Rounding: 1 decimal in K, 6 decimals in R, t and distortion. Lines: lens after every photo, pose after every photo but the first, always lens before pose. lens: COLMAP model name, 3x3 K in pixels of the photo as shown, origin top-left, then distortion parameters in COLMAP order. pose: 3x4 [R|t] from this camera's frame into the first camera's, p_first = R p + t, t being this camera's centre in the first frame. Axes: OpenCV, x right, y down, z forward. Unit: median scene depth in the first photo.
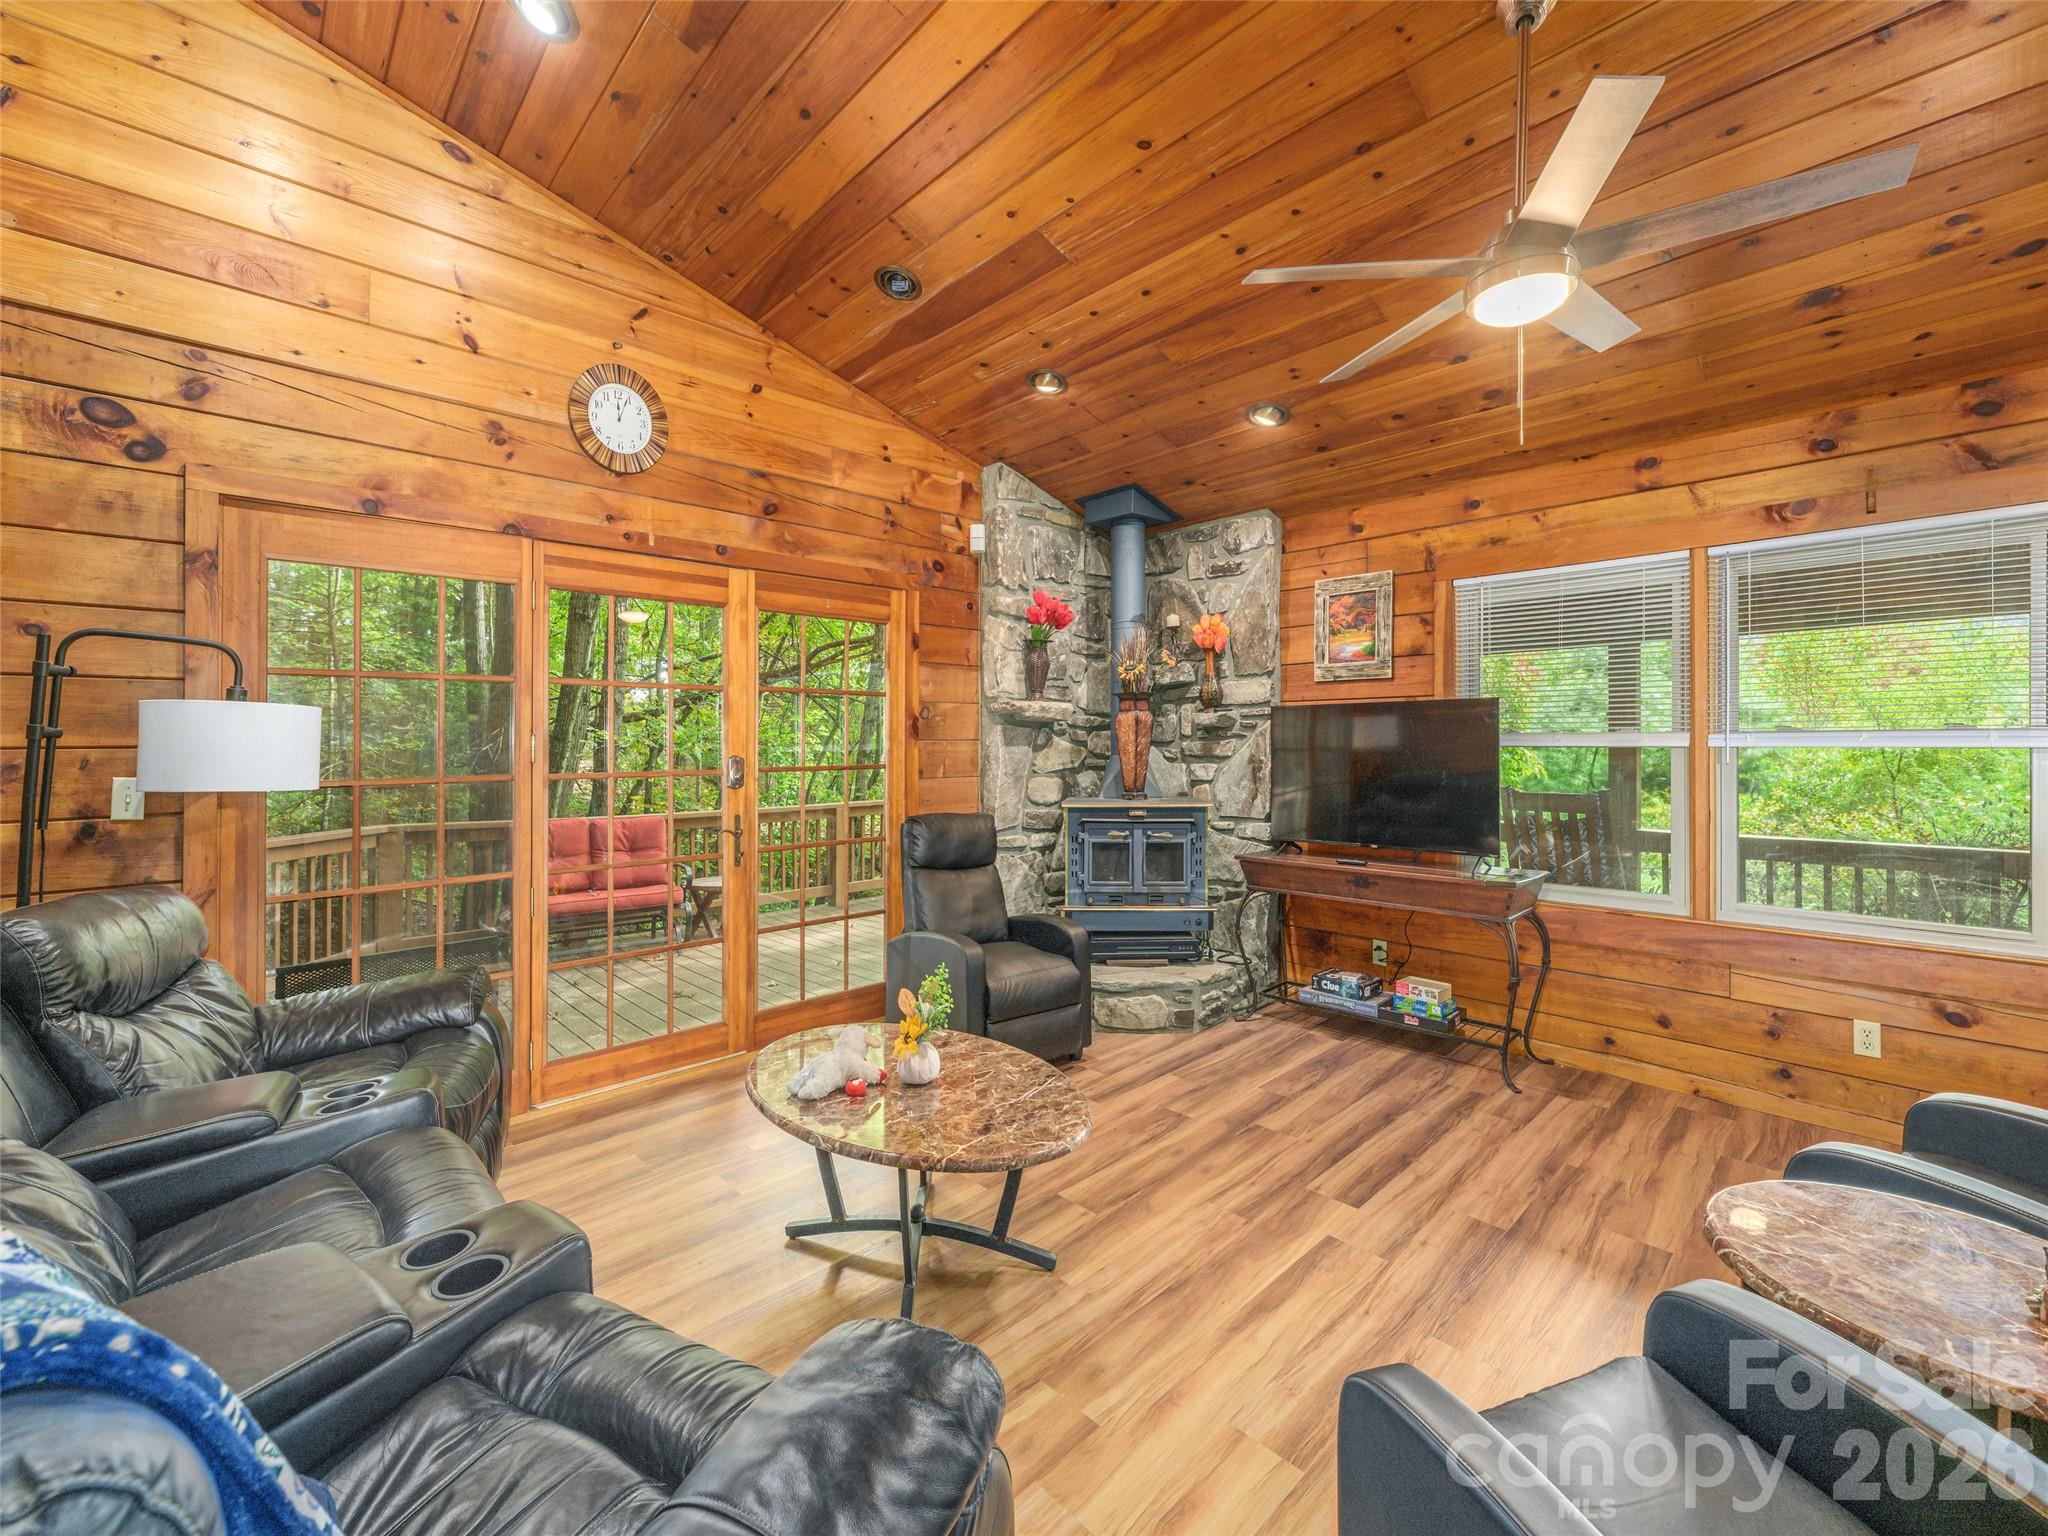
lens RADIAL K [[834.2, 0, 1038.3], [0, 834.2, 739.3], [0, 0, 1]] dist [0.001375, 0.001065]
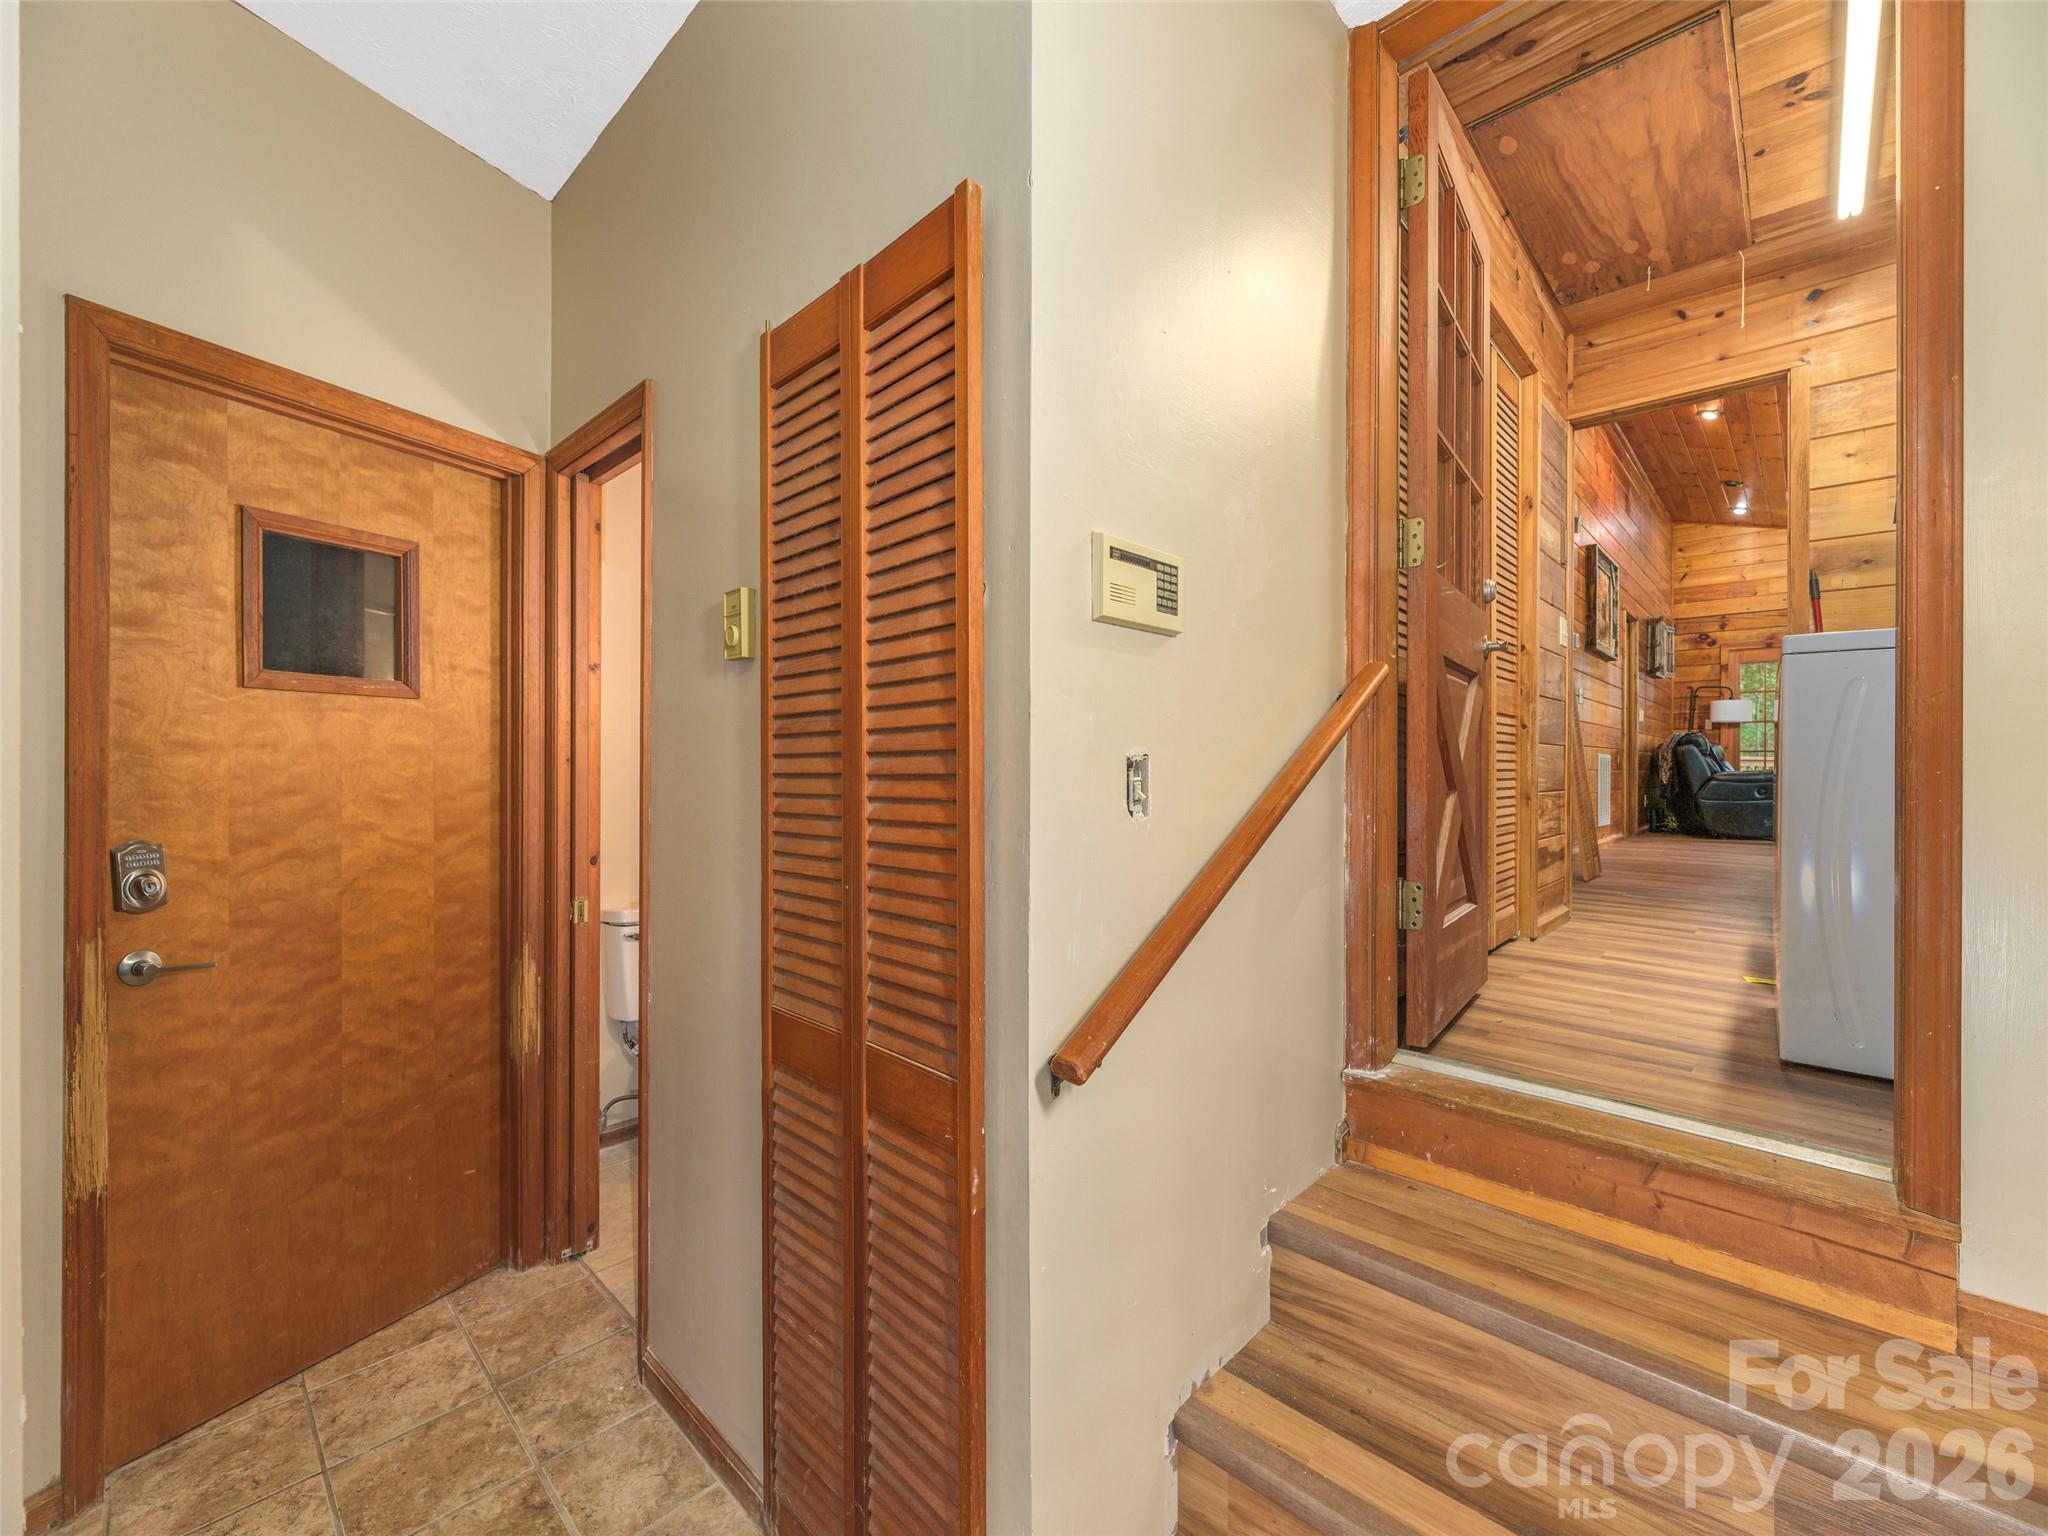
lens RADIAL K [[834.2, 0, 1016.8], [0, 834.2, 771.7], [0, 0, 1]] dist [0.001375, 0.001065]
pose [[0.008369, 0.001279, -0.999964, 2.338752], [-0.000990, 0.999999, 0.001271, 0.229456], [0.999964, 0.000979, 0.008370, -1.908632]]
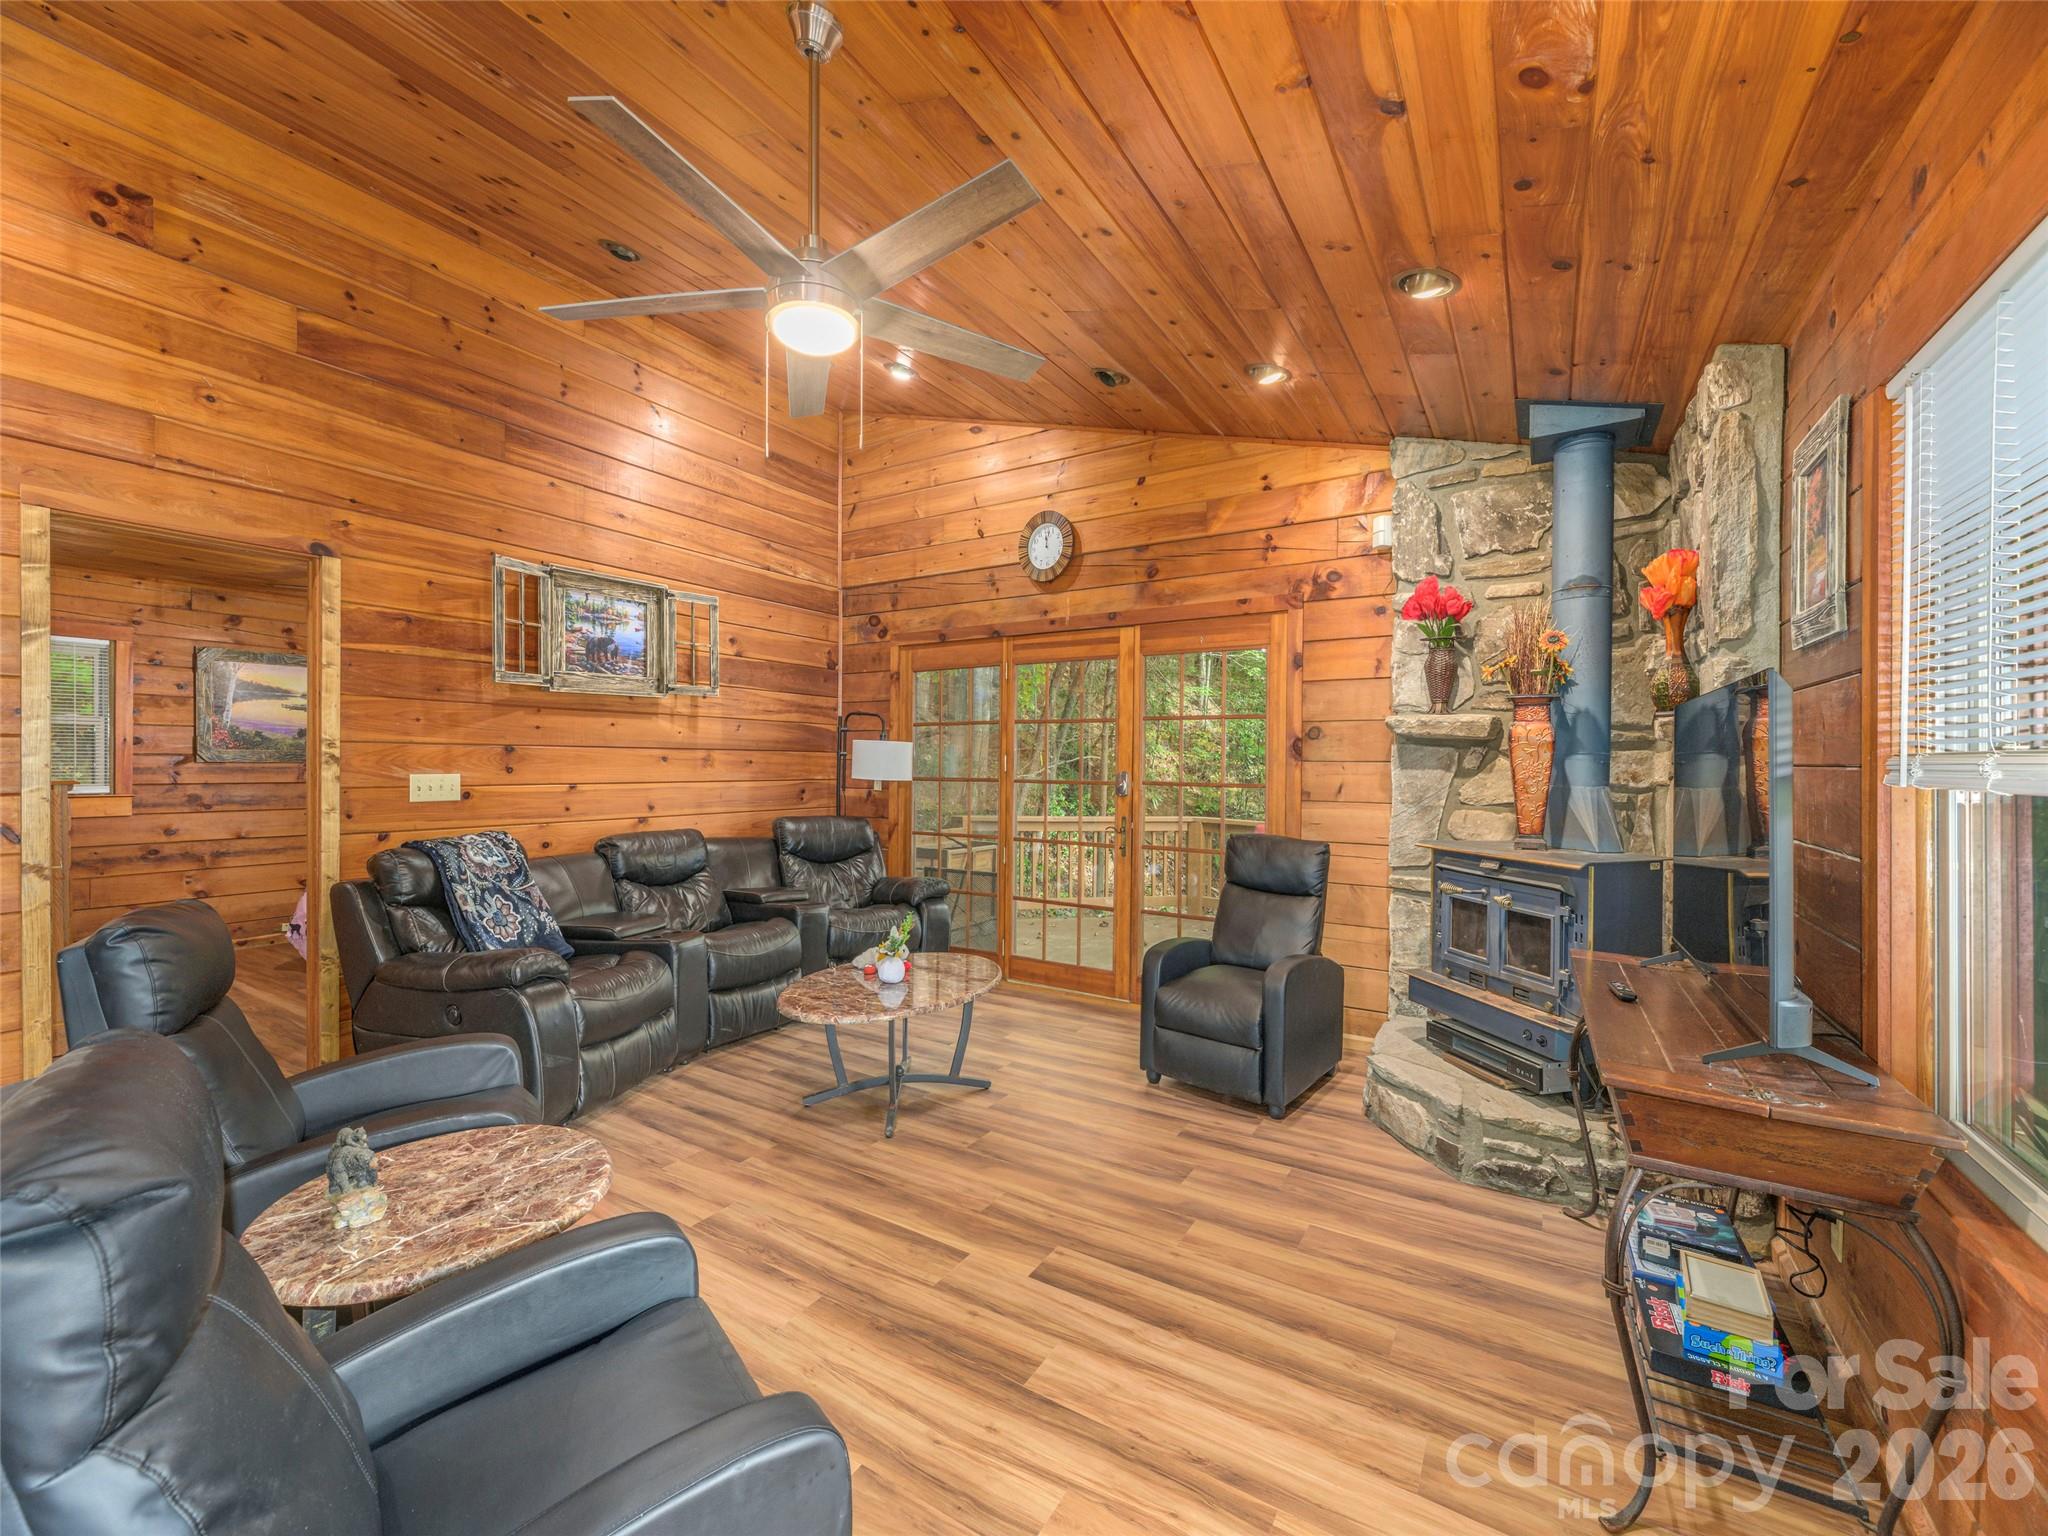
lens RADIAL K [[834.2, 0, 1028.2], [0, 834.2, 760.5], [0, 0, 1]] dist [0.001375, 0.001065]
pose [[0.260322, 0.004668, -0.965511, 0.943706], [-0.008641, 0.999960, 0.002505, 0.000992], [0.965483, 0.007691, 0.260352, 0.572743]]
